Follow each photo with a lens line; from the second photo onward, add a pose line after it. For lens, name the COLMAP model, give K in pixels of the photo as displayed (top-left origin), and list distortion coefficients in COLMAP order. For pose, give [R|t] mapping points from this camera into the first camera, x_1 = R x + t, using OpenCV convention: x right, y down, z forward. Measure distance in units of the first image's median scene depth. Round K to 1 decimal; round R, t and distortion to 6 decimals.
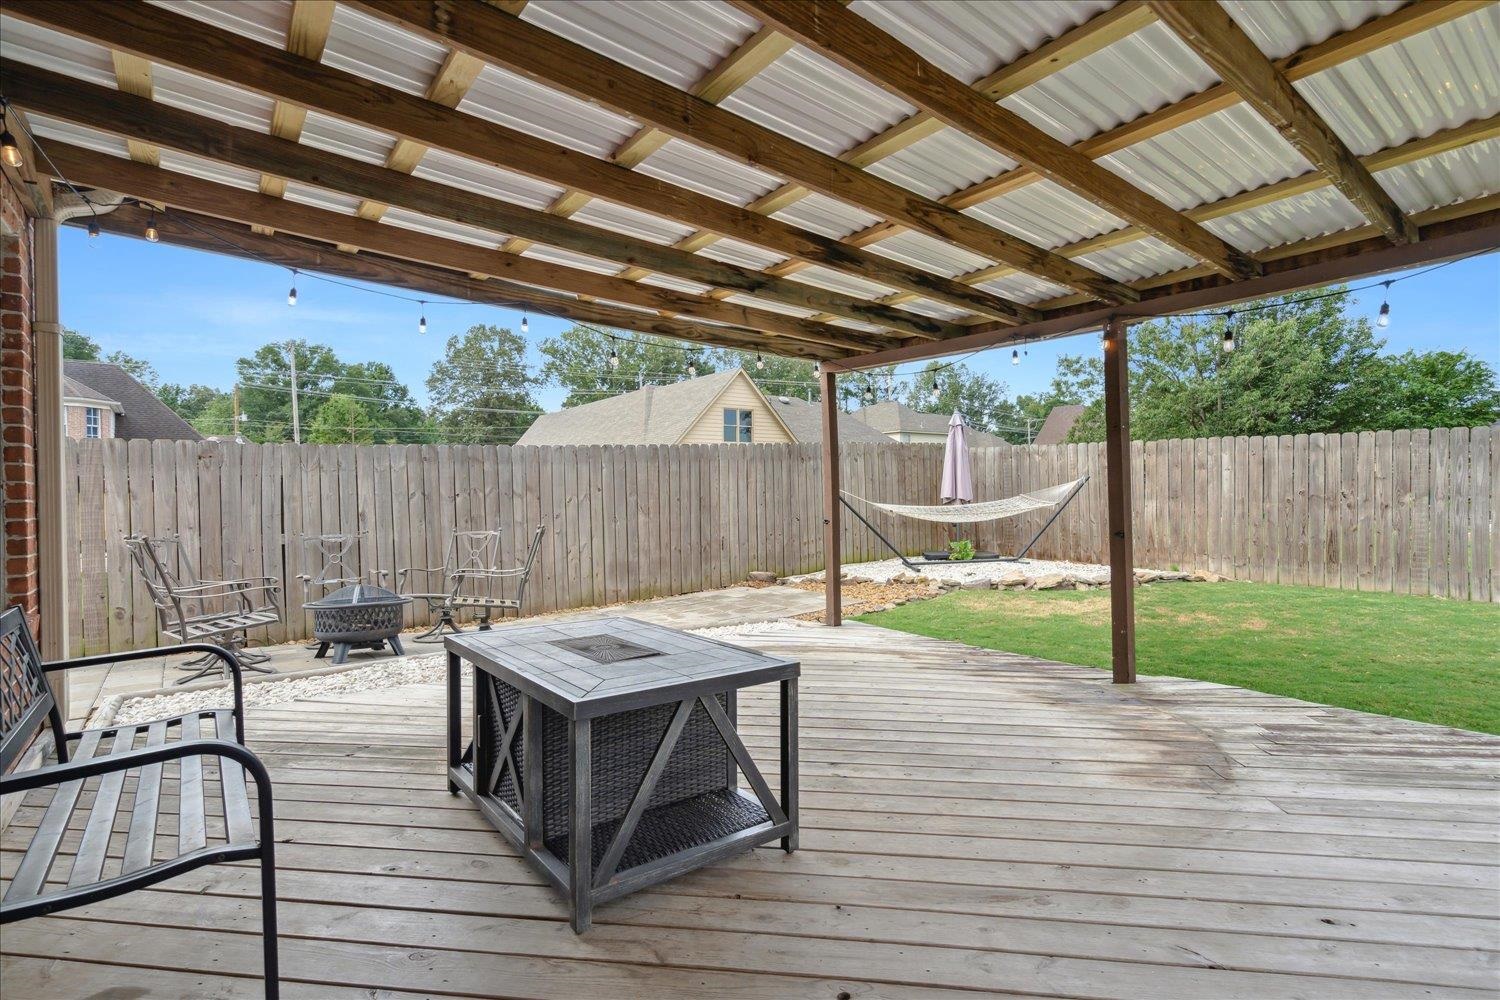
lens RADIAL K [[732.2, 0, 751.2], [0, 732.2, 506.3], [0, 0, 1]] dist [0.002432, 0.001228]
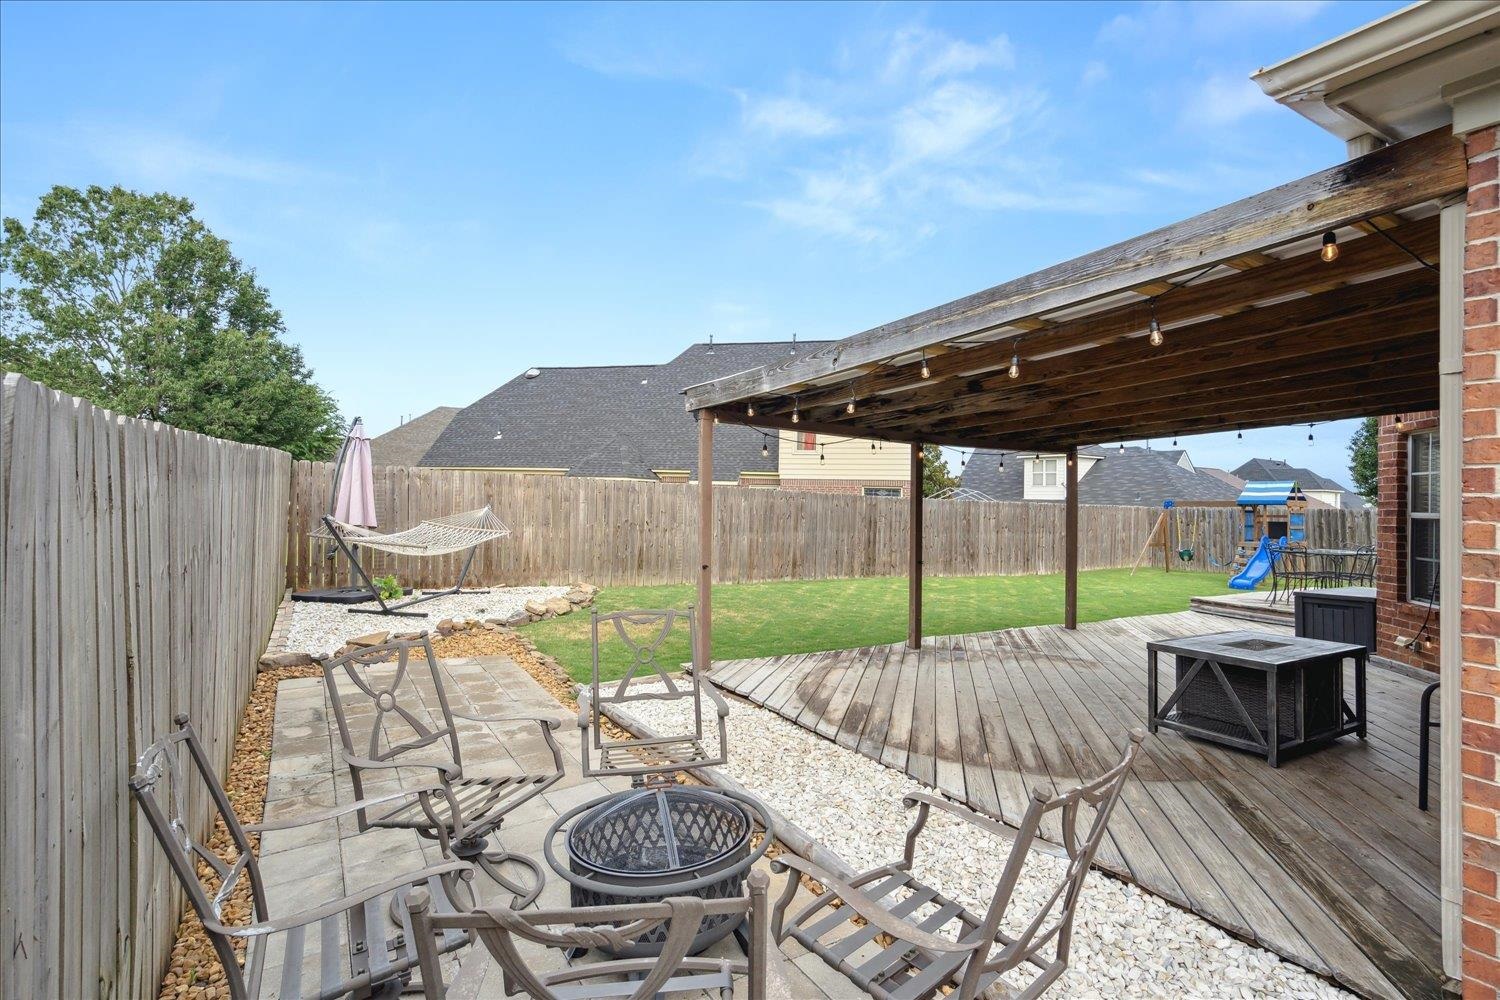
lens RADIAL K [[731.3, 0, 753.7], [0, 731.3, 481.1], [0, 0, 1]] dist [0.002047, 0.000548]
pose [[0.122553, 0.042318, 0.991559, -0.582449], [-0.008013, 0.999100, -0.041650, -0.035731], [-0.992430, -0.002841, 0.122782, 0.530382]]
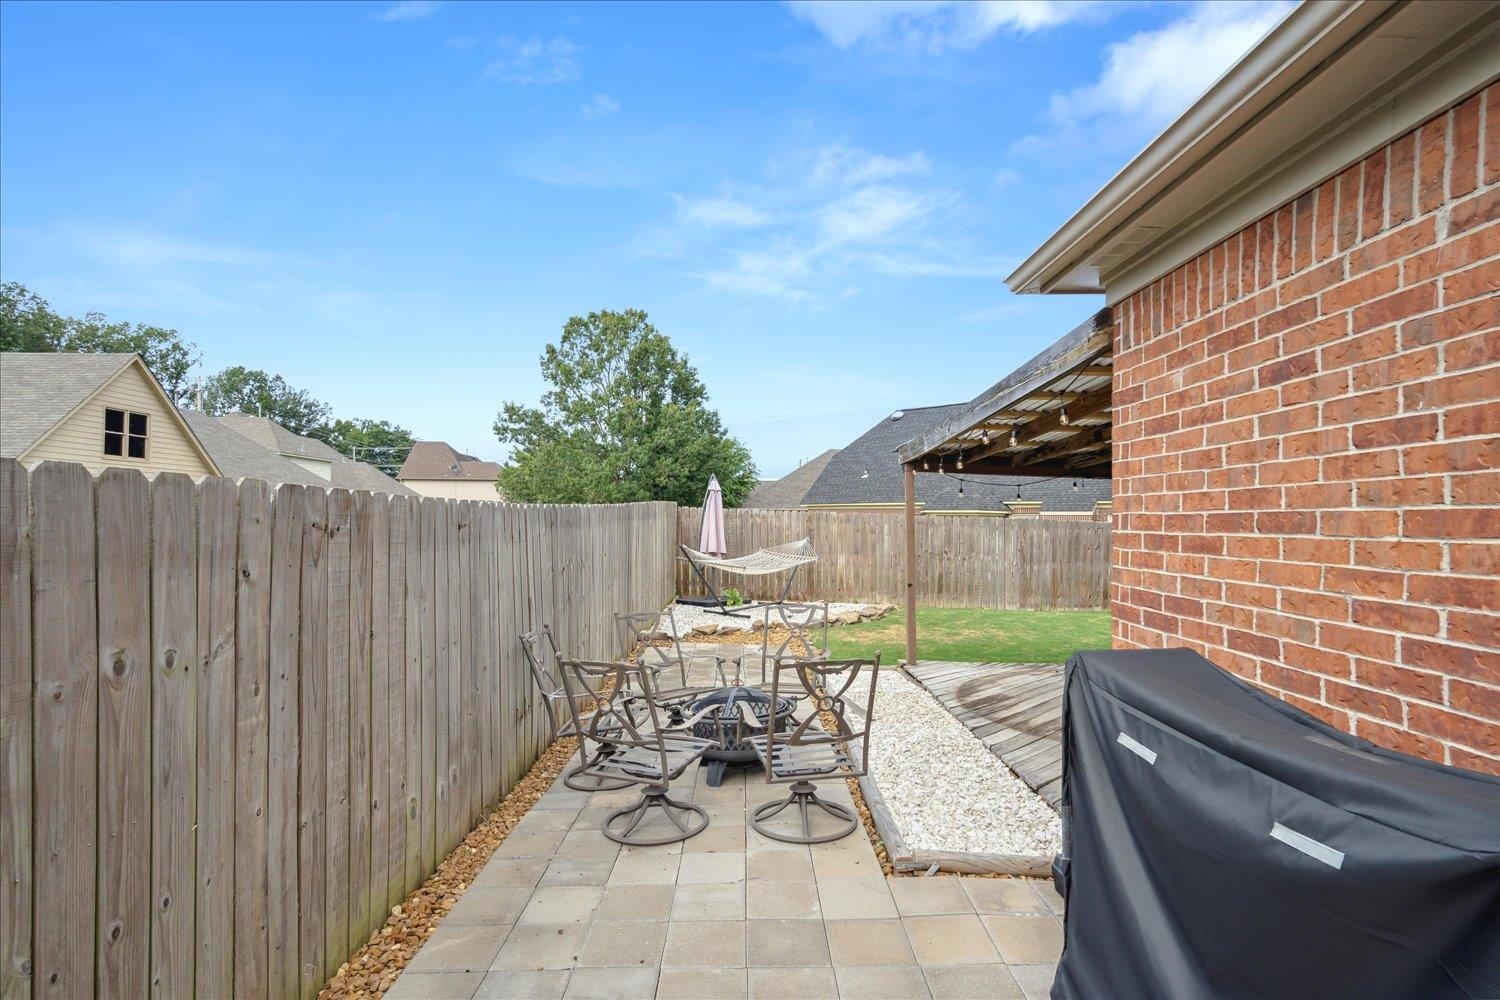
lens RADIAL K [[732.2, 0, 751.2], [0, 732.2, 506.3], [0, 0, 1]] dist [0.002432, 0.001228]
pose [[0.613966, 0.039948, 0.788321, -0.719113], [-0.006316, 0.998935, -0.045701, -0.036896], [-0.789308, 0.023080, 0.613564, 0.276488]]
